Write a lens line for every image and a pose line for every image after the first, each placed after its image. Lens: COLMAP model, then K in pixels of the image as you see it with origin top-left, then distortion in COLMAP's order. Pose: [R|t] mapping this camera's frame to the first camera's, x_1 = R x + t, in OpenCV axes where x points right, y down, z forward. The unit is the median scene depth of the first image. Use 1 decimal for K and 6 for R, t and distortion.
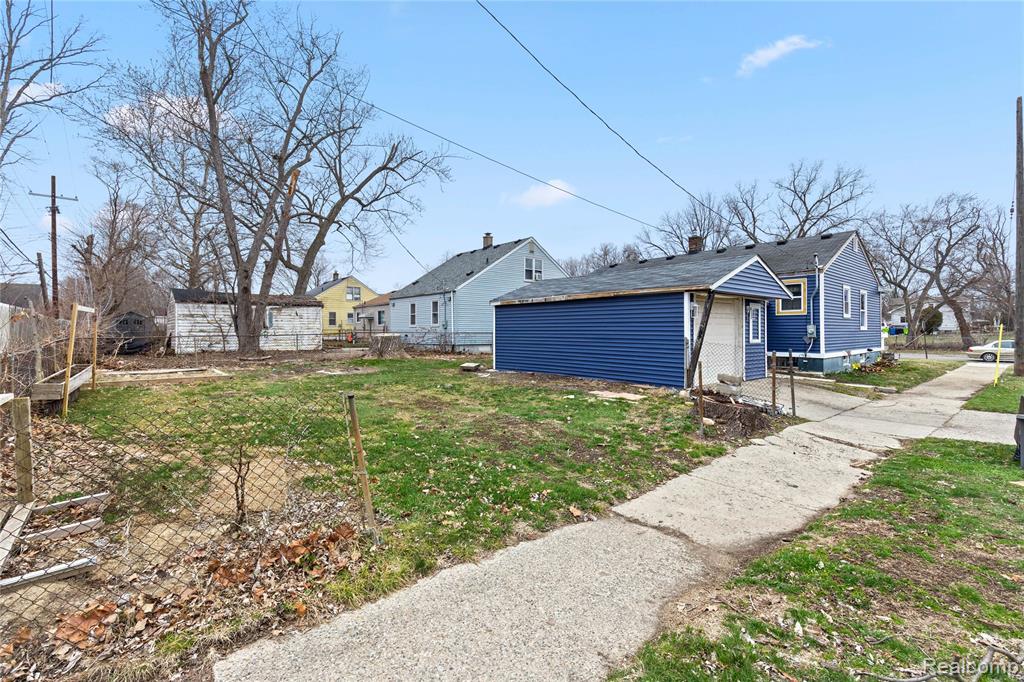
lens RADIAL K [[474.8, 0, 512.0], [0, 474.8, 341.0], [0, 0, 1]] dist [0.003458, 0.000145]
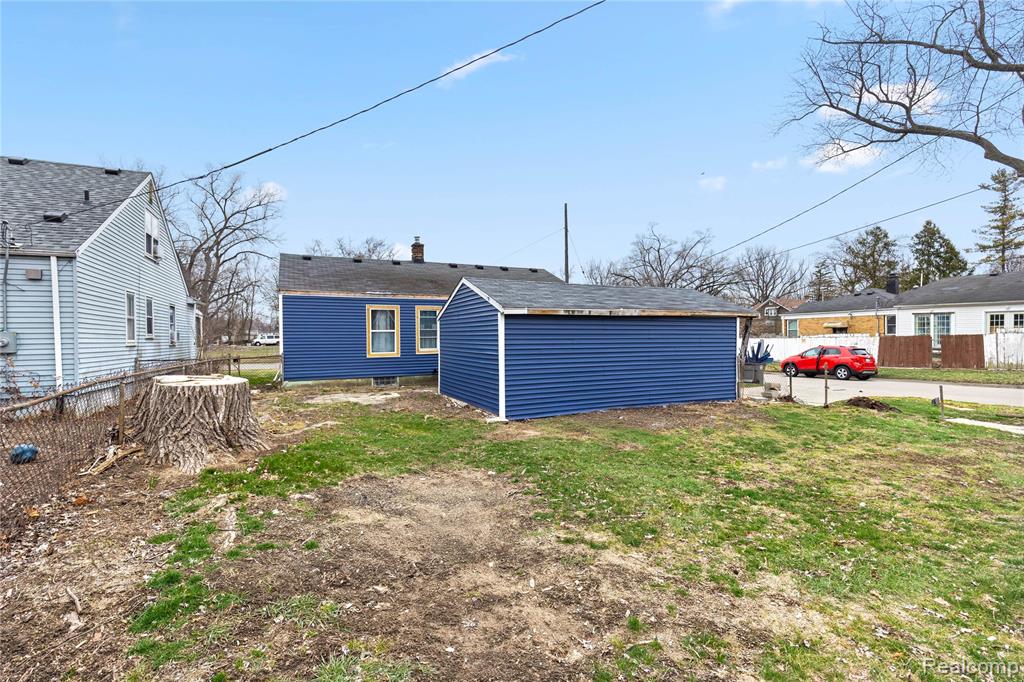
lens RADIAL K [[474.8, 0, 512.0], [0, 474.8, 341.0], [0, 0, 1]] dist [0.003458, 0.000145]
pose [[0.286894, -0.002941, 0.957958, -0.698262], [0.026434, 0.999639, -0.004847, -0.039719], [-0.957598, 0.026714, 0.286868, 0.899994]]
